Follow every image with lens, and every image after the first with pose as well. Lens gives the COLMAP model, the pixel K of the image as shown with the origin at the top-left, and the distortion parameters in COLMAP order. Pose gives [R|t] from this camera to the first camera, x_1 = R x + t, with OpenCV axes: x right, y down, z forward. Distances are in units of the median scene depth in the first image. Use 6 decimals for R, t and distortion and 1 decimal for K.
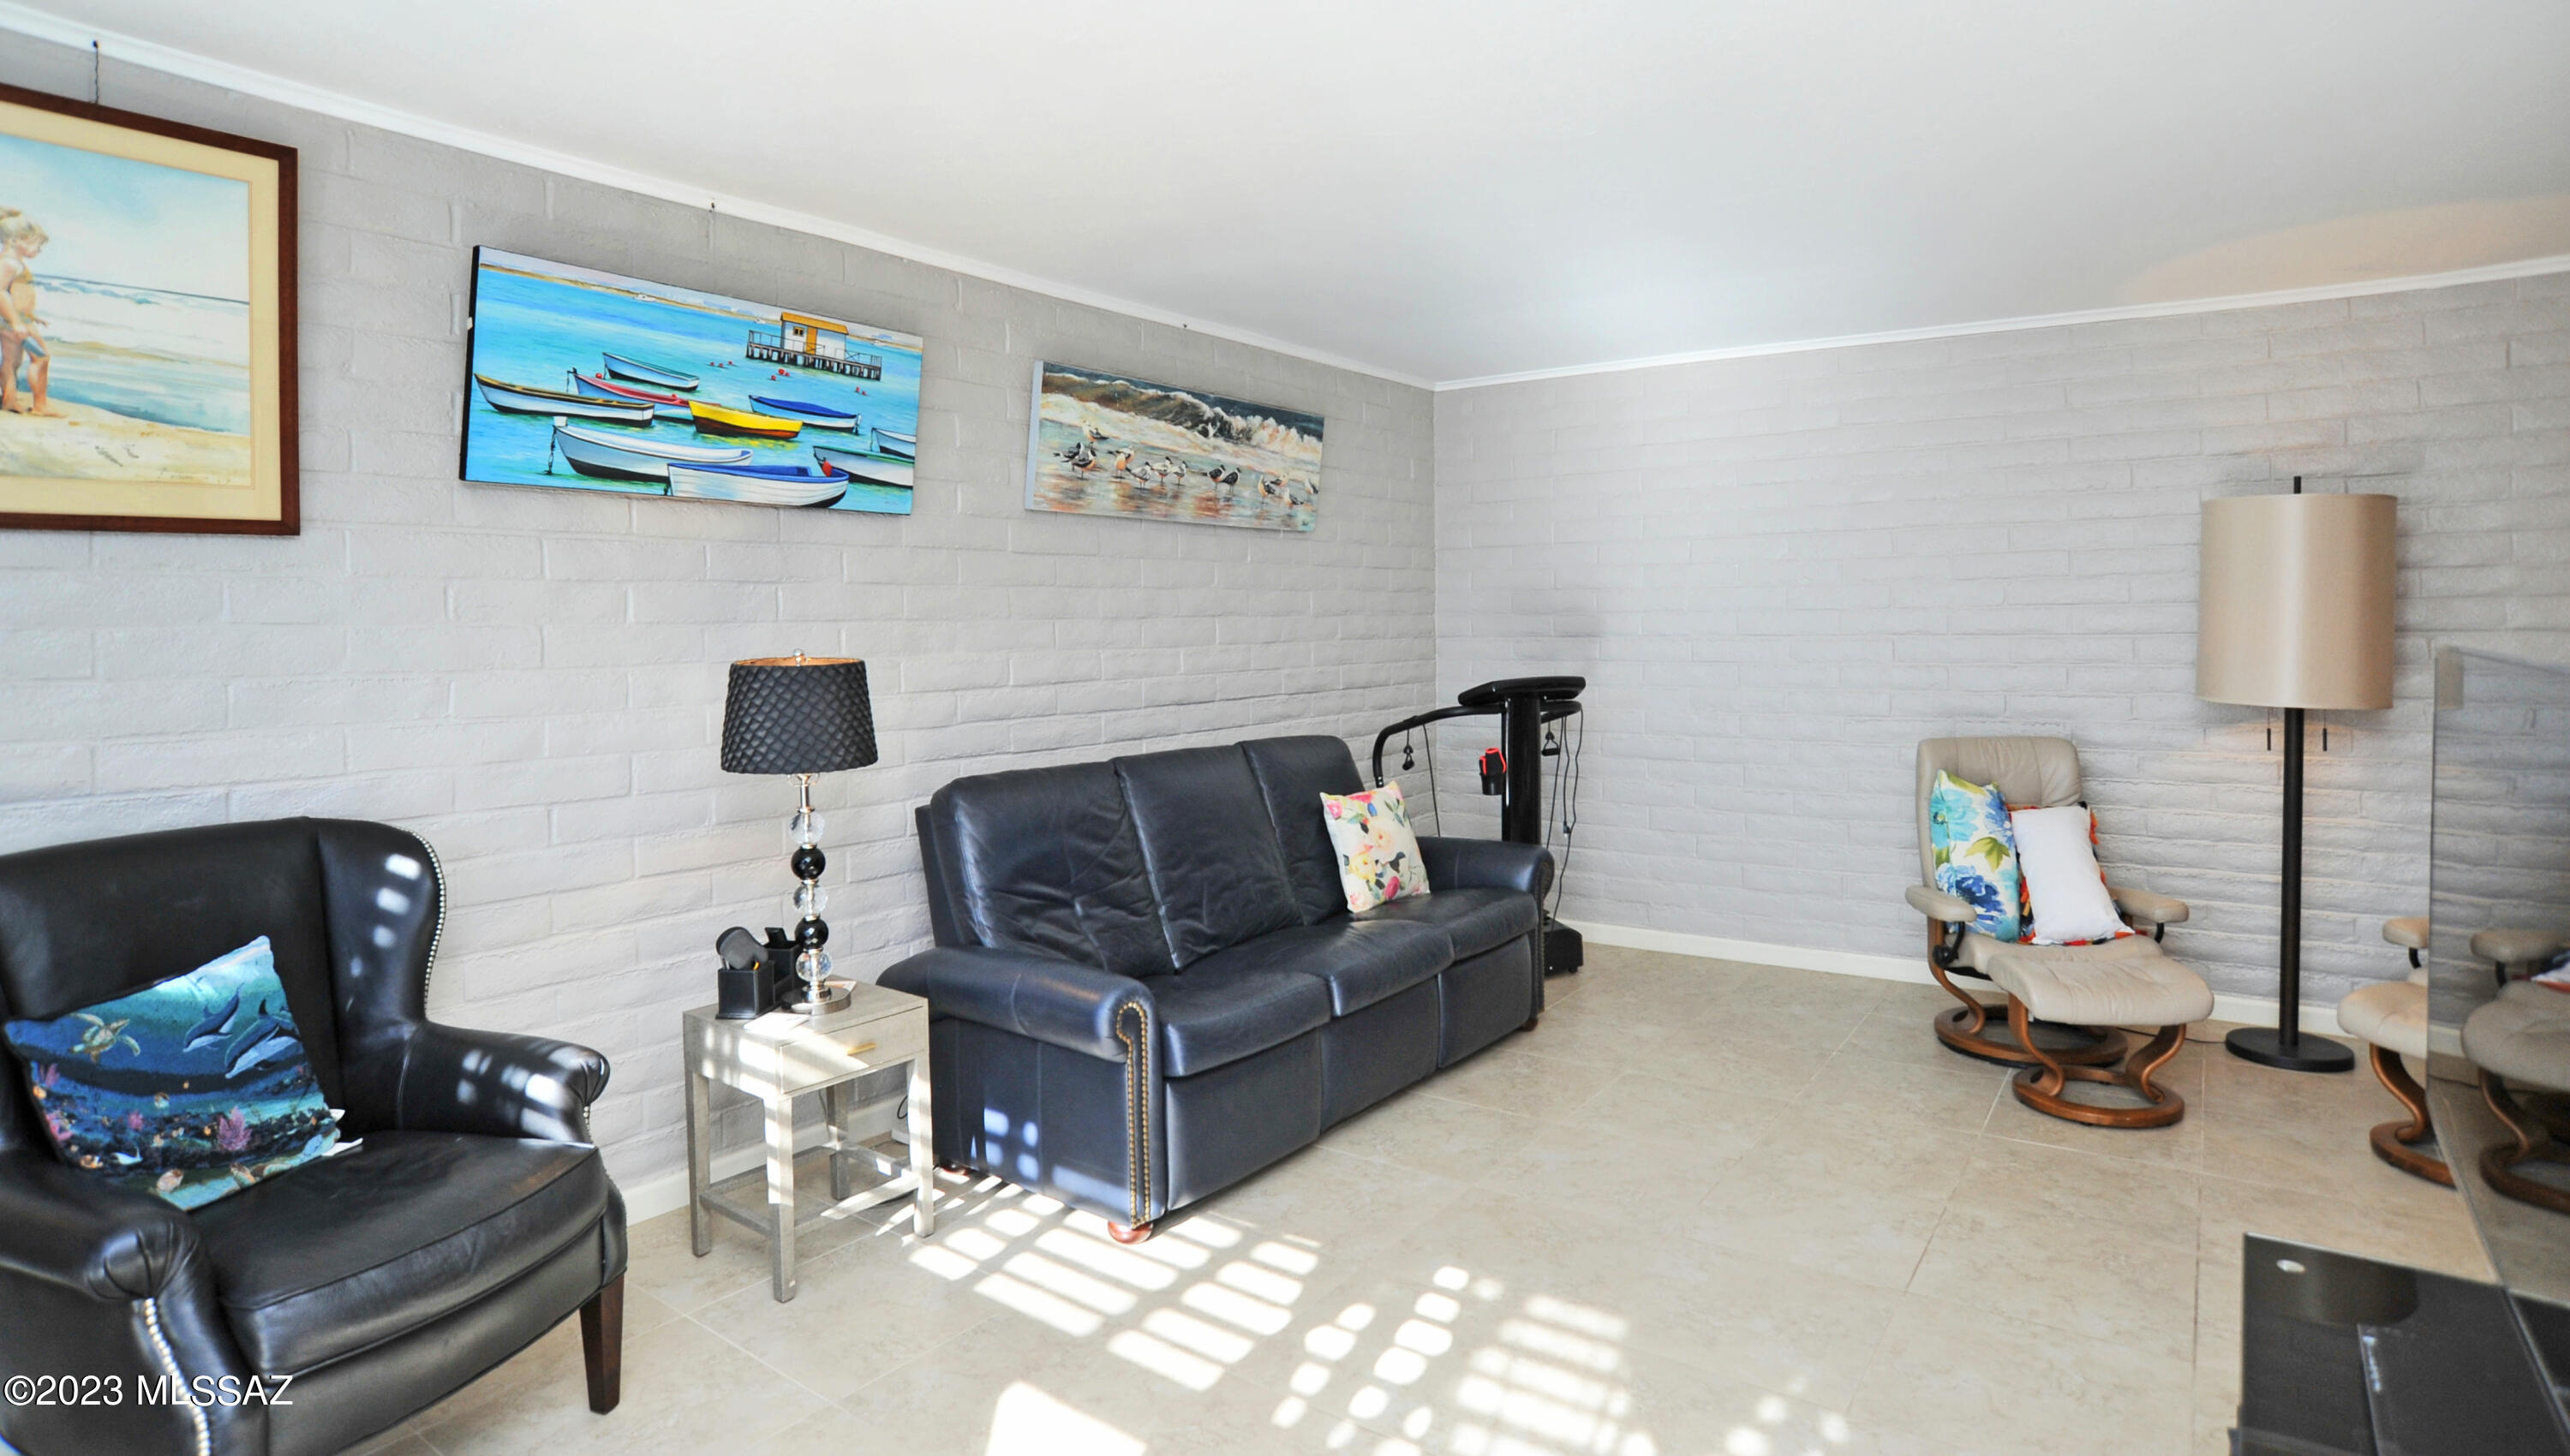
lens RADIAL K [[1374.3, 0, 1287.9], [0, 1374.3, 608.4], [0, 0, 1]] dist [-0.050201, 0.001474]
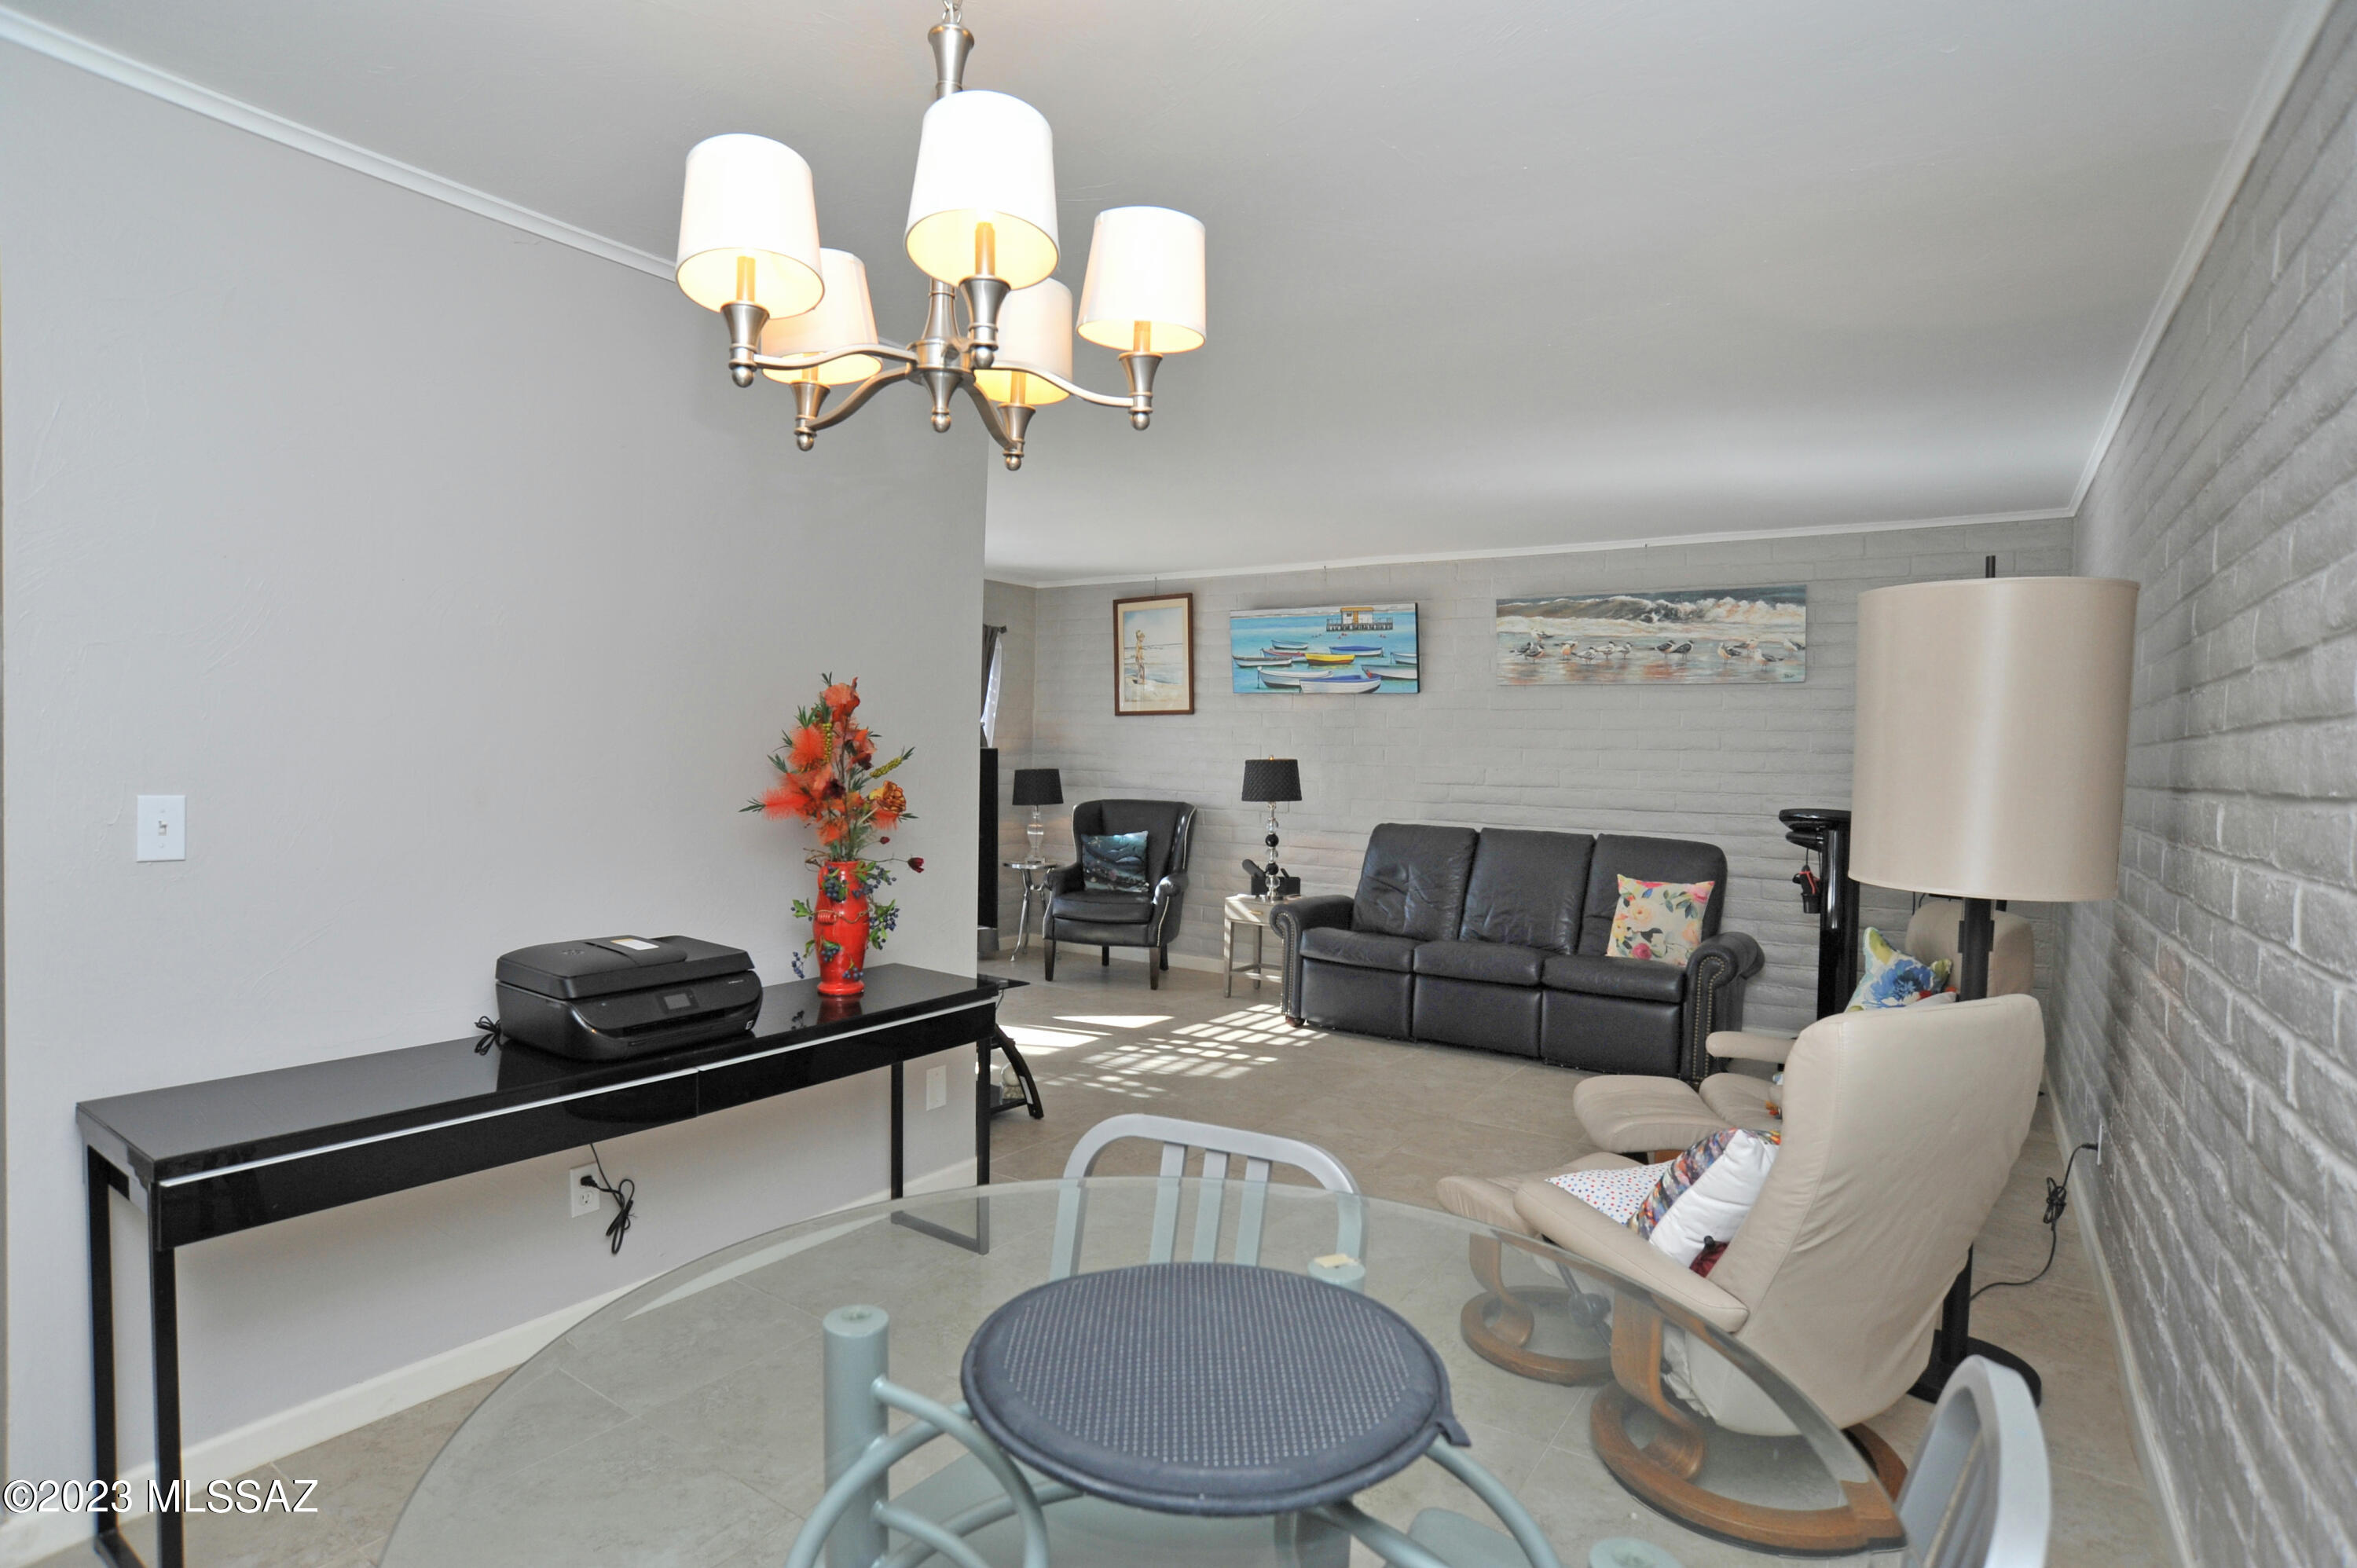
lens RADIAL K [[1214.0, 0, 1173.0], [0, 1214.0, 799.5], [0, 0, 1]] dist [-0.086599, 0.034552]
pose [[0.017936, 0.049099, -0.998633, 1.295813], [-0.014797, 0.998697, 0.048837, 0.004505], [0.999730, 0.013901, 0.018639, 0.542473]]
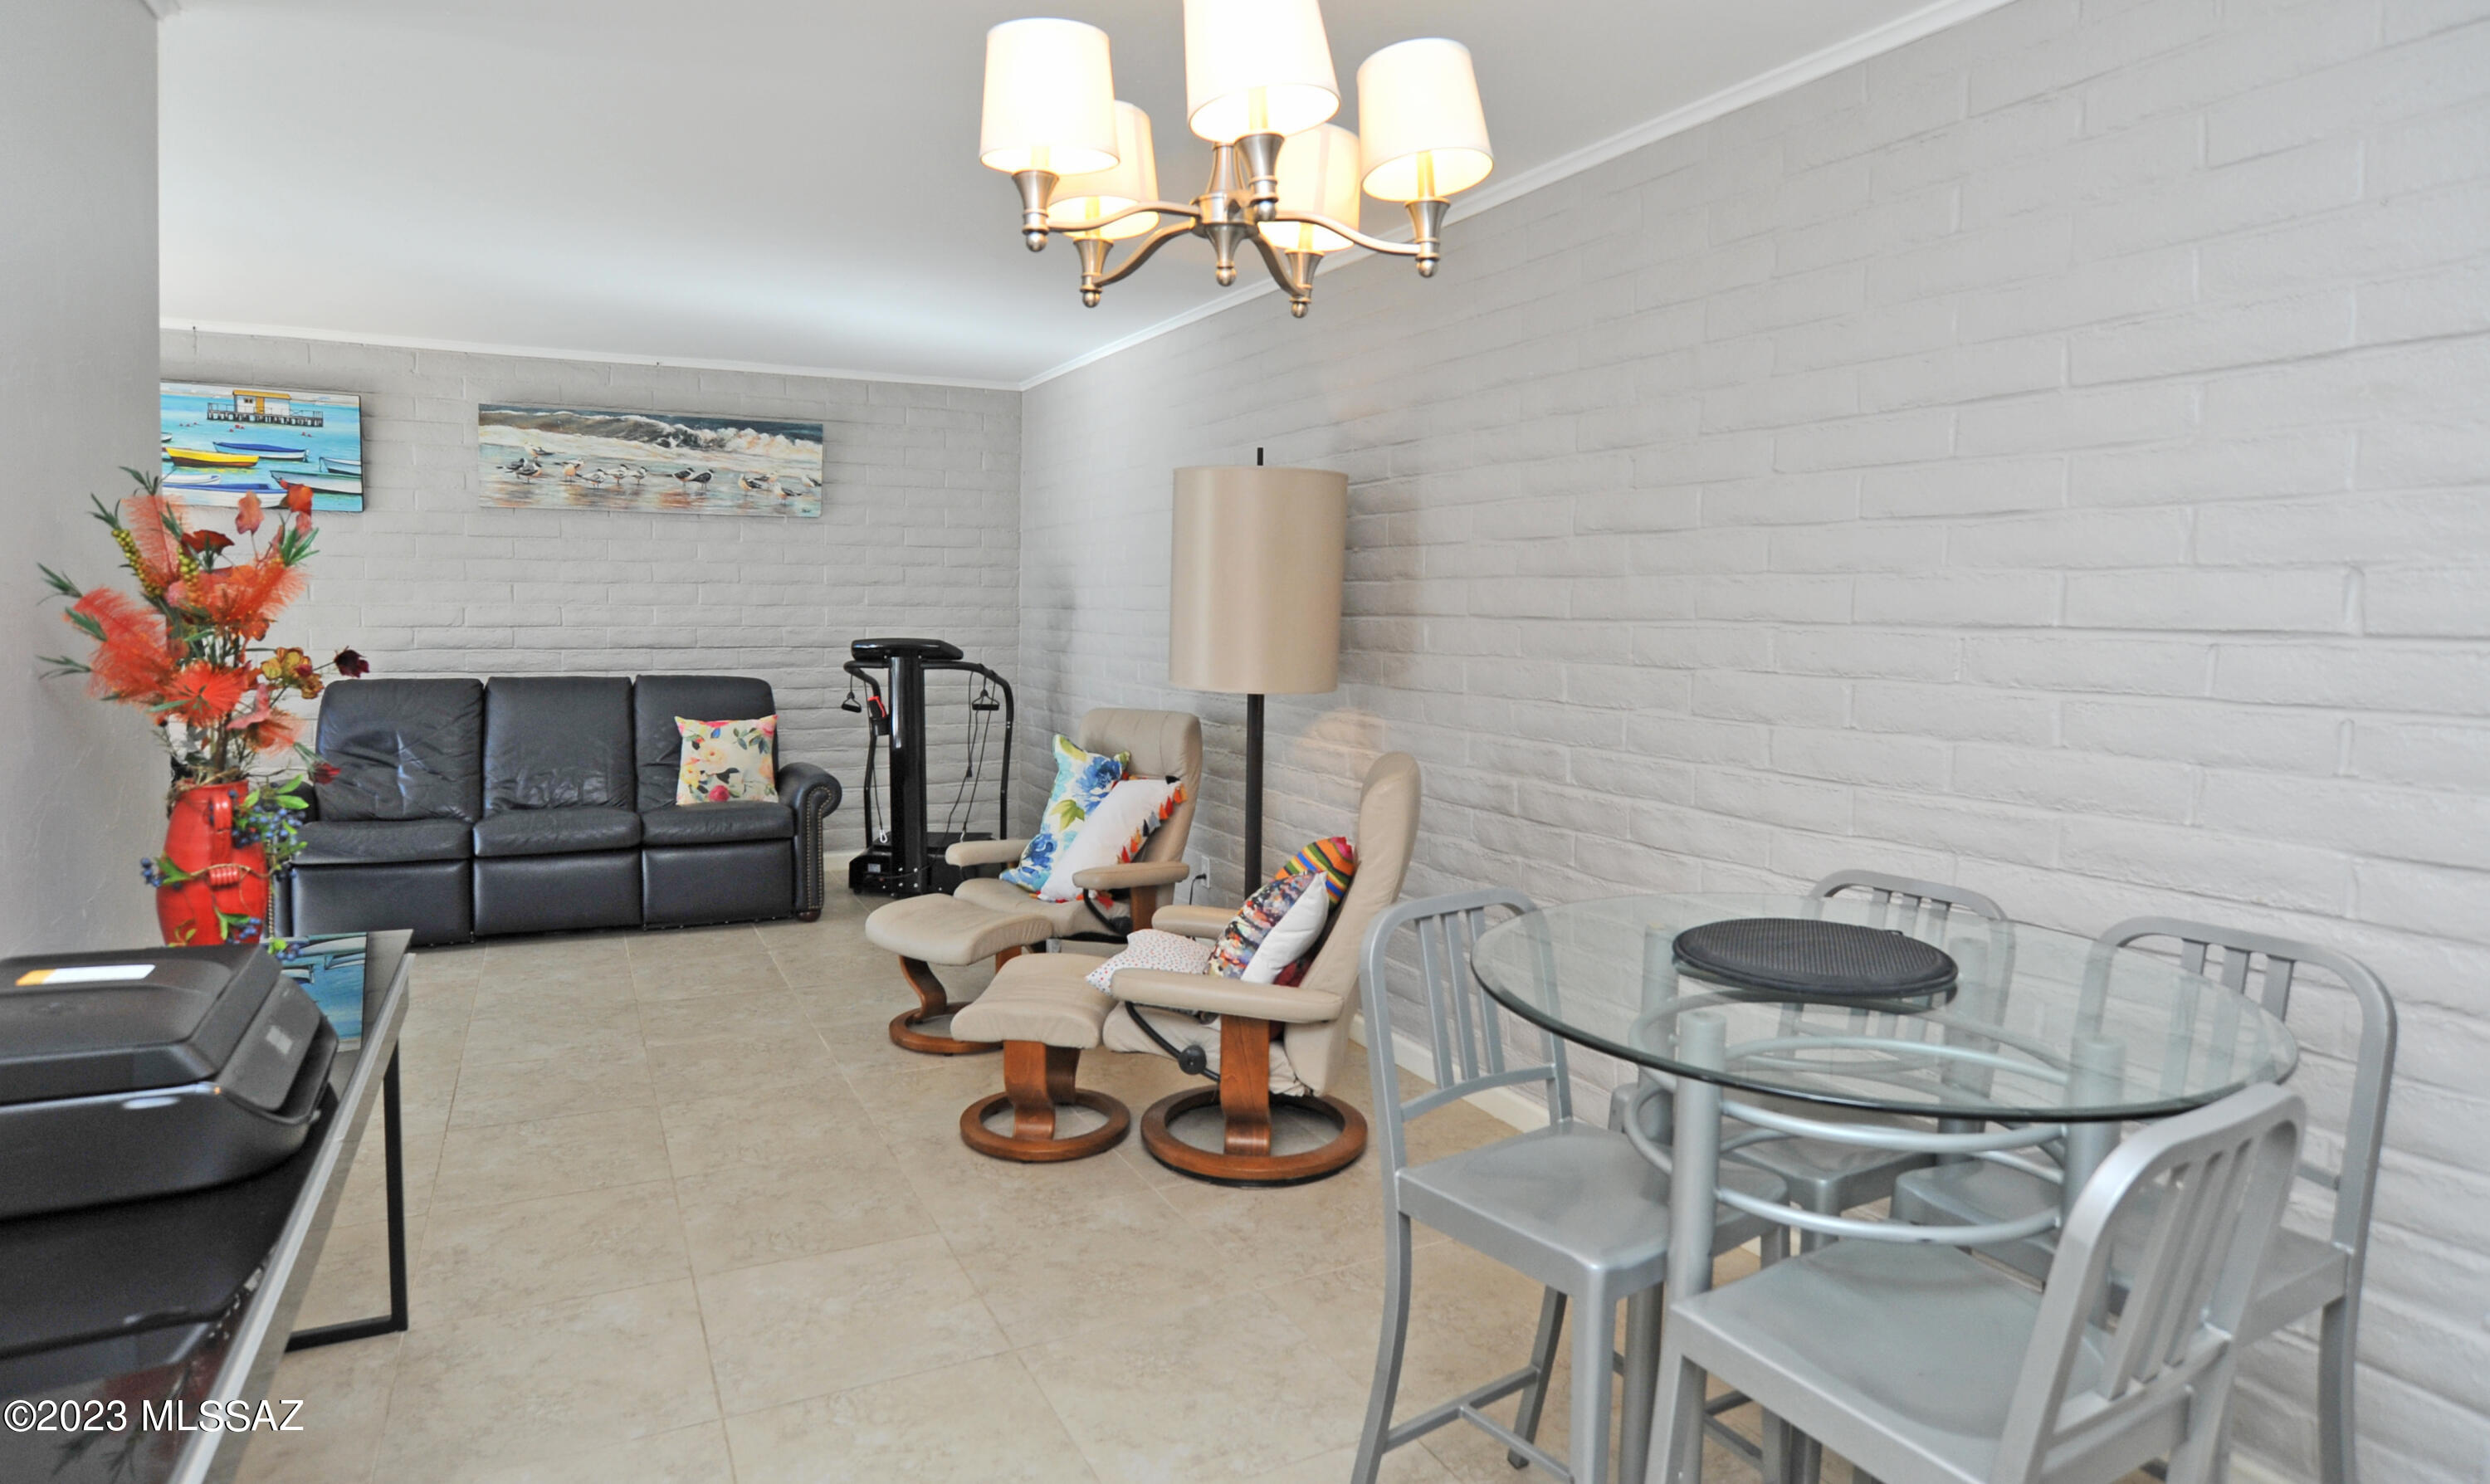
lens RADIAL K [[1322.7, 0, 1234.7], [0, 1322.7, 680.0], [0, 0, 1]] dist [-0.112263, 0.061686]
pose [[0.887031, 0.047373, -0.459273, 1.118308], [-0.019297, 0.997657, 0.065637, 0.007175], [0.461306, -0.049360, 0.885867, 0.151569]]
